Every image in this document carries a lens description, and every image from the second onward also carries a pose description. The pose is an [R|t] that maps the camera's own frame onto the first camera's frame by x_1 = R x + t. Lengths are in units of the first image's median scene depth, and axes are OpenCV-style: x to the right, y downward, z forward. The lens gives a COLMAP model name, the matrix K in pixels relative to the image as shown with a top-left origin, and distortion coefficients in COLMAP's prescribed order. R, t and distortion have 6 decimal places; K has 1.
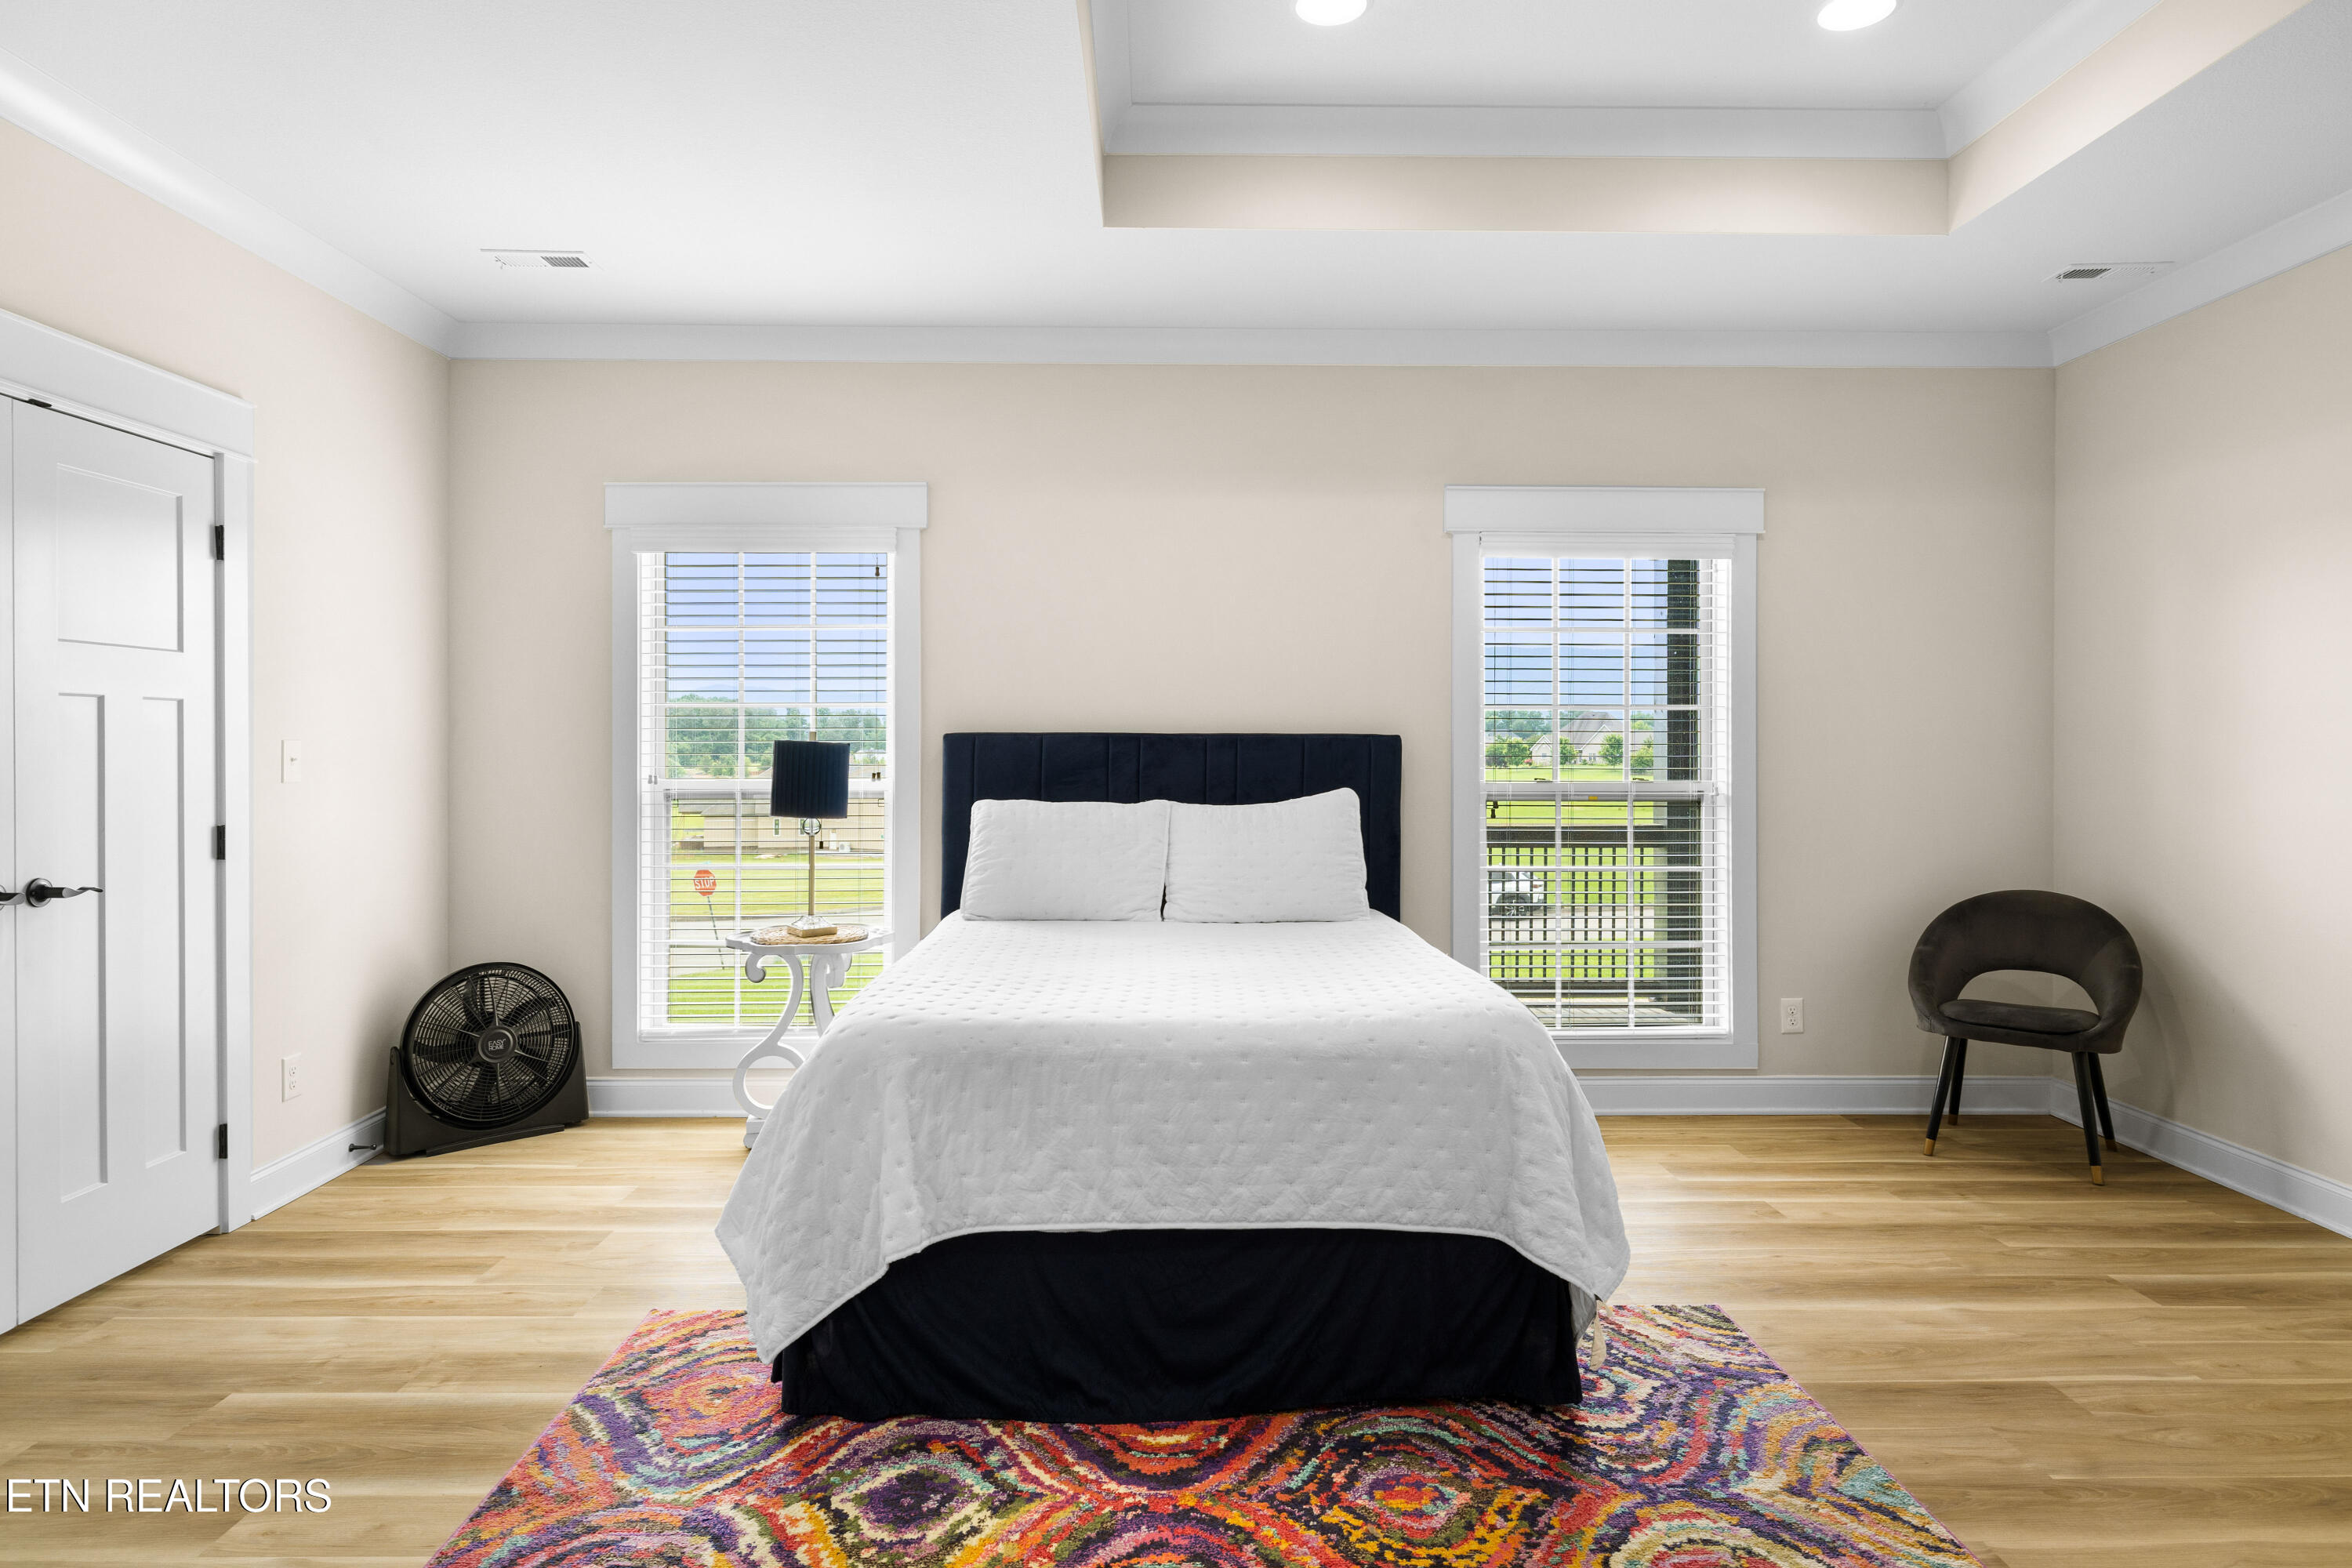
lens RADIAL K [[1321.4, 0, 1177.2], [0, 1321.4, 770.9], [0, 0, 1]] dist [-0.000640, -0.001611]
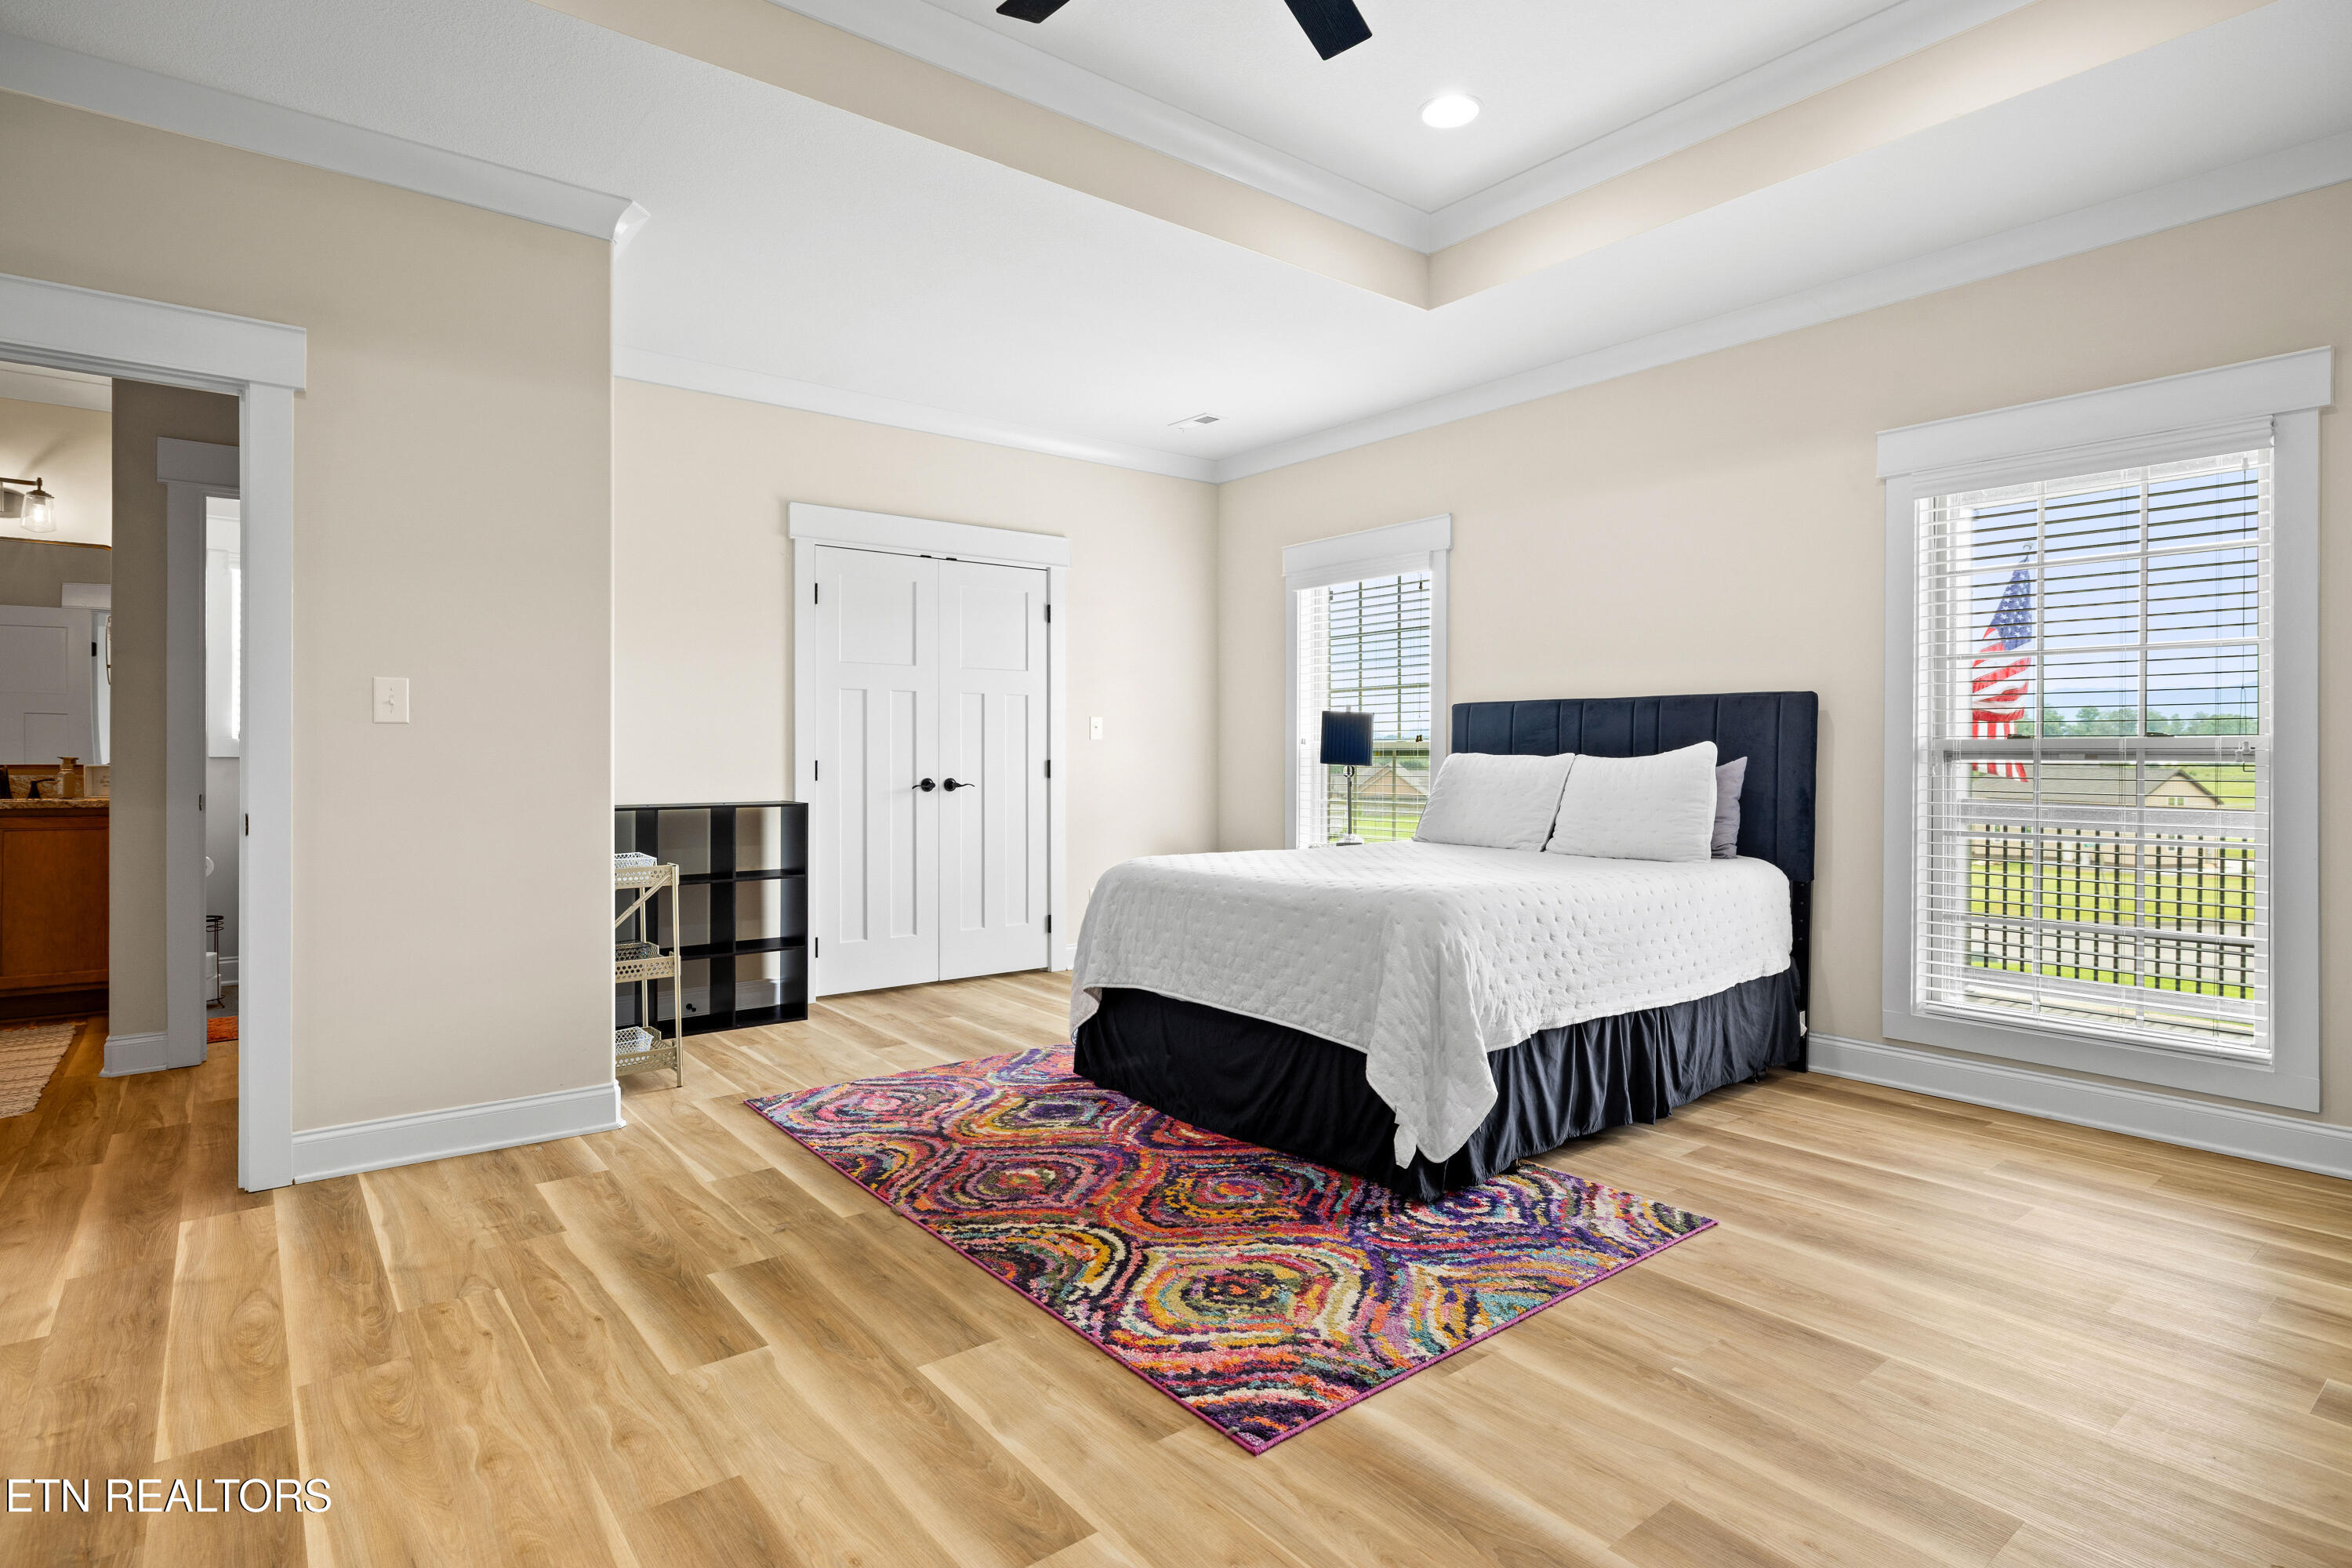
lens RADIAL K [[1206.1, 0, 1177.6], [0, 1206.1, 783.9], [0, 0, 1]] dist [-0.005978, -0.000066]
pose [[0.603610, 0.019160, -0.797049, 1.103343], [-0.012583, 0.999816, 0.014505, 0.066294], [0.797180, 0.001274, 0.603740, 0.116961]]
